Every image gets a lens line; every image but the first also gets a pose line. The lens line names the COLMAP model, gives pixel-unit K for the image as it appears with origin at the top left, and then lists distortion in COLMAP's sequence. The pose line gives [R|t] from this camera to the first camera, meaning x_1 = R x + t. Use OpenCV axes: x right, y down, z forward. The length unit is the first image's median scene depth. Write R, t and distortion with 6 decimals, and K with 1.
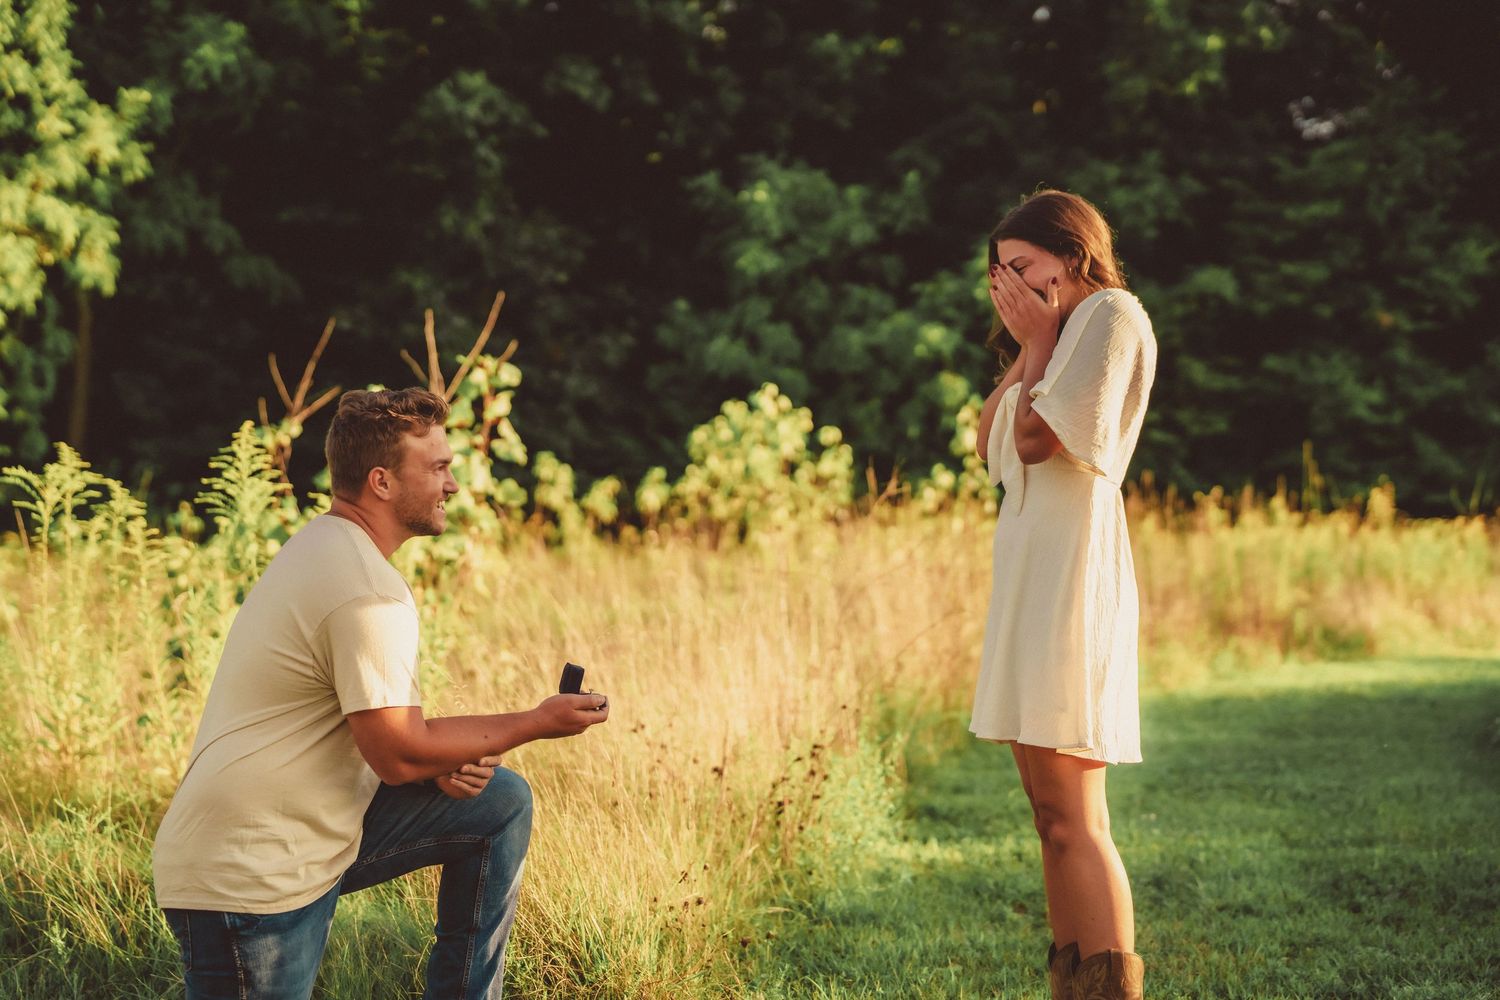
lens RADIAL K [[2841.3, 0, 750.0], [0, 2841.3, 500.0], [0, 0, 1]] dist [0.517457, 0.178190]
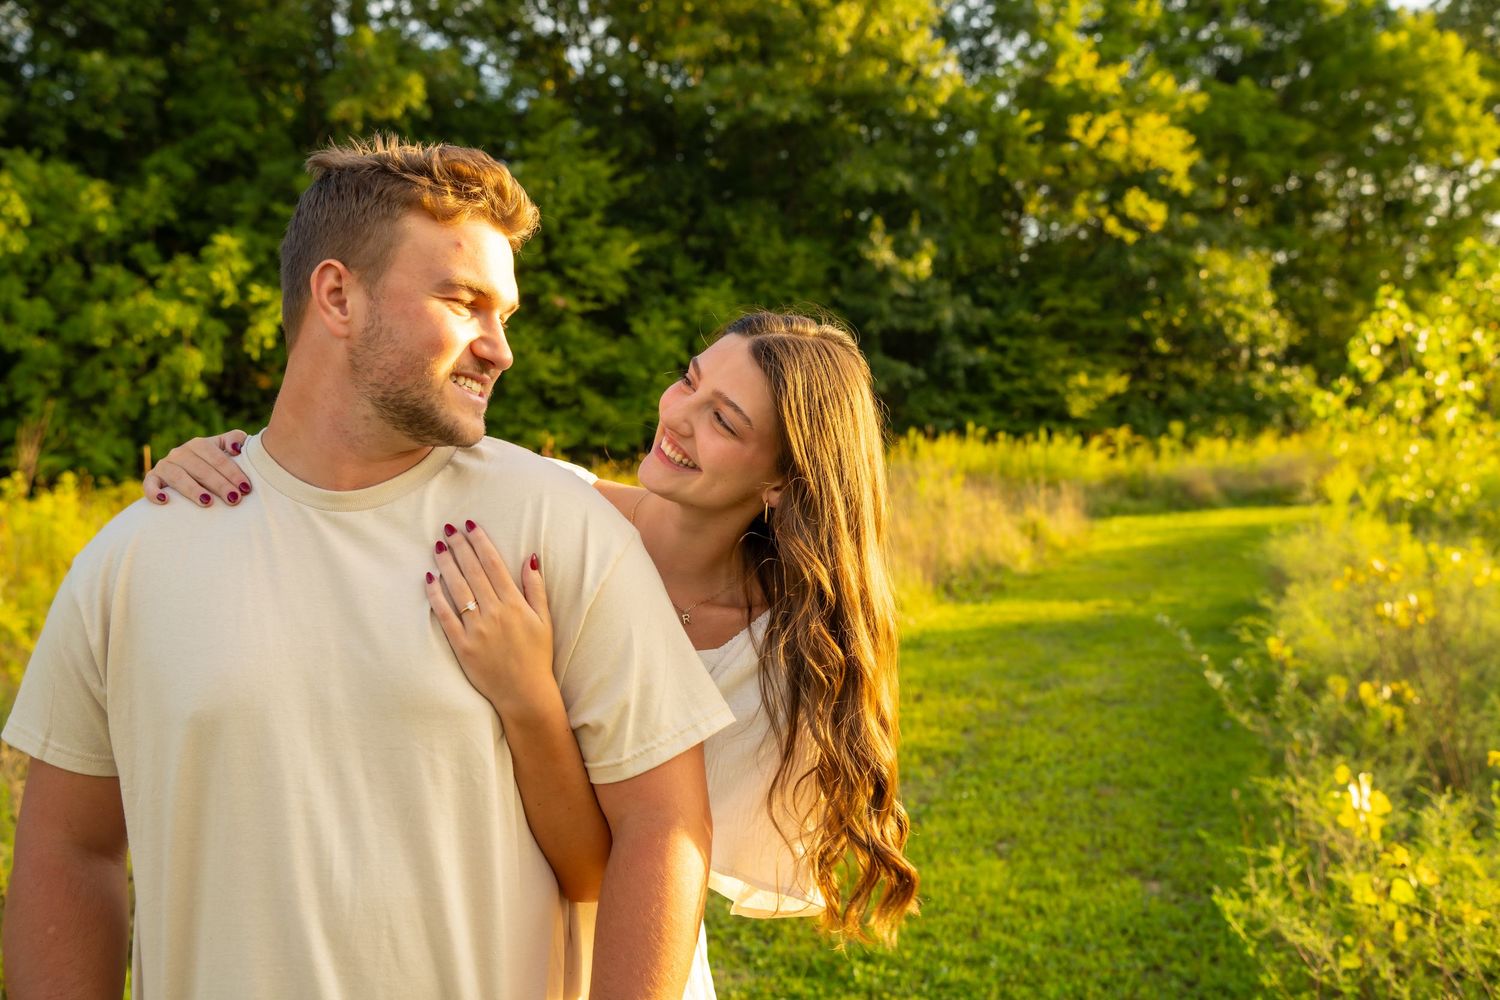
lens RADIAL K [[1653.1, 0, 745.0], [0, 1653.1, 464.1], [0, 0, 1]] dist [-0.107616, 0.496090]
pose [[0.954375, -0.027946, 0.297299, 0.328416], [0.017908, 0.999176, 0.036436, -0.066020], [-0.298072, -0.029450, 0.954089, 1.187330]]
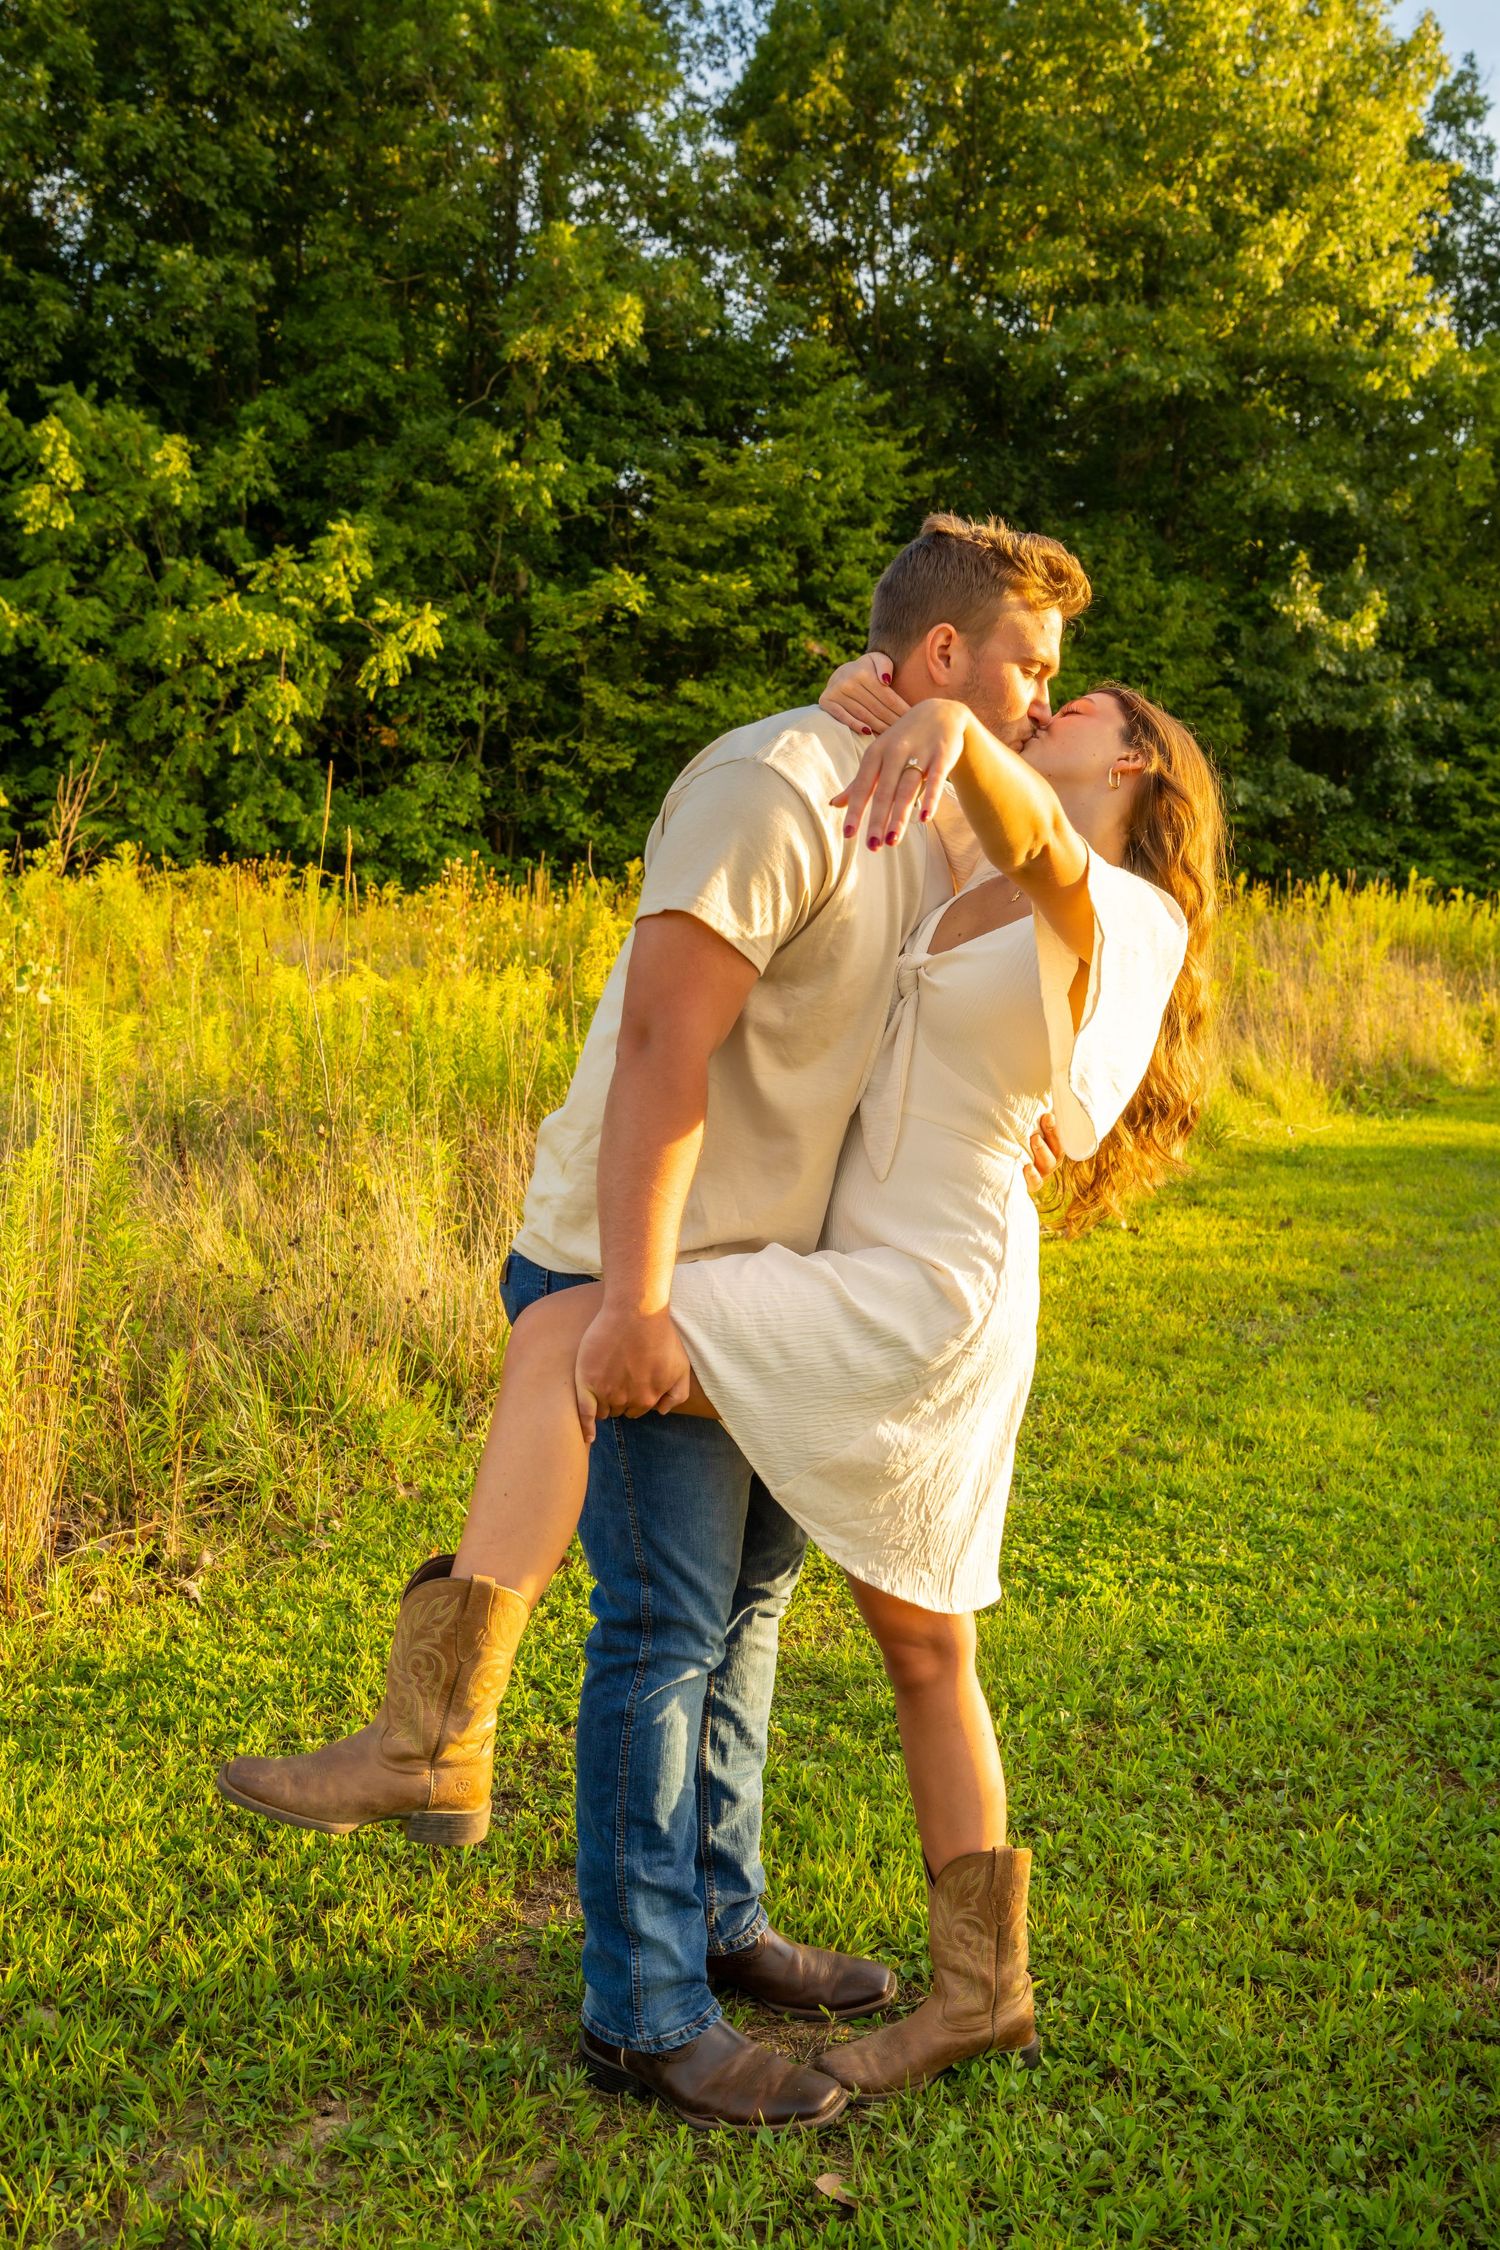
lens RADIAL K [[2479.6, 0, 750.0], [0, 2479.6, 1125.0], [0, 0, 1]] dist [-0.107616, 0.496090]
pose [[0.984006, 0.029572, 0.175666, 0.306742], [-0.051835, 0.990986, 0.123531, -0.047450], [-0.170430, -0.130661, 0.976669, 1.110921]]
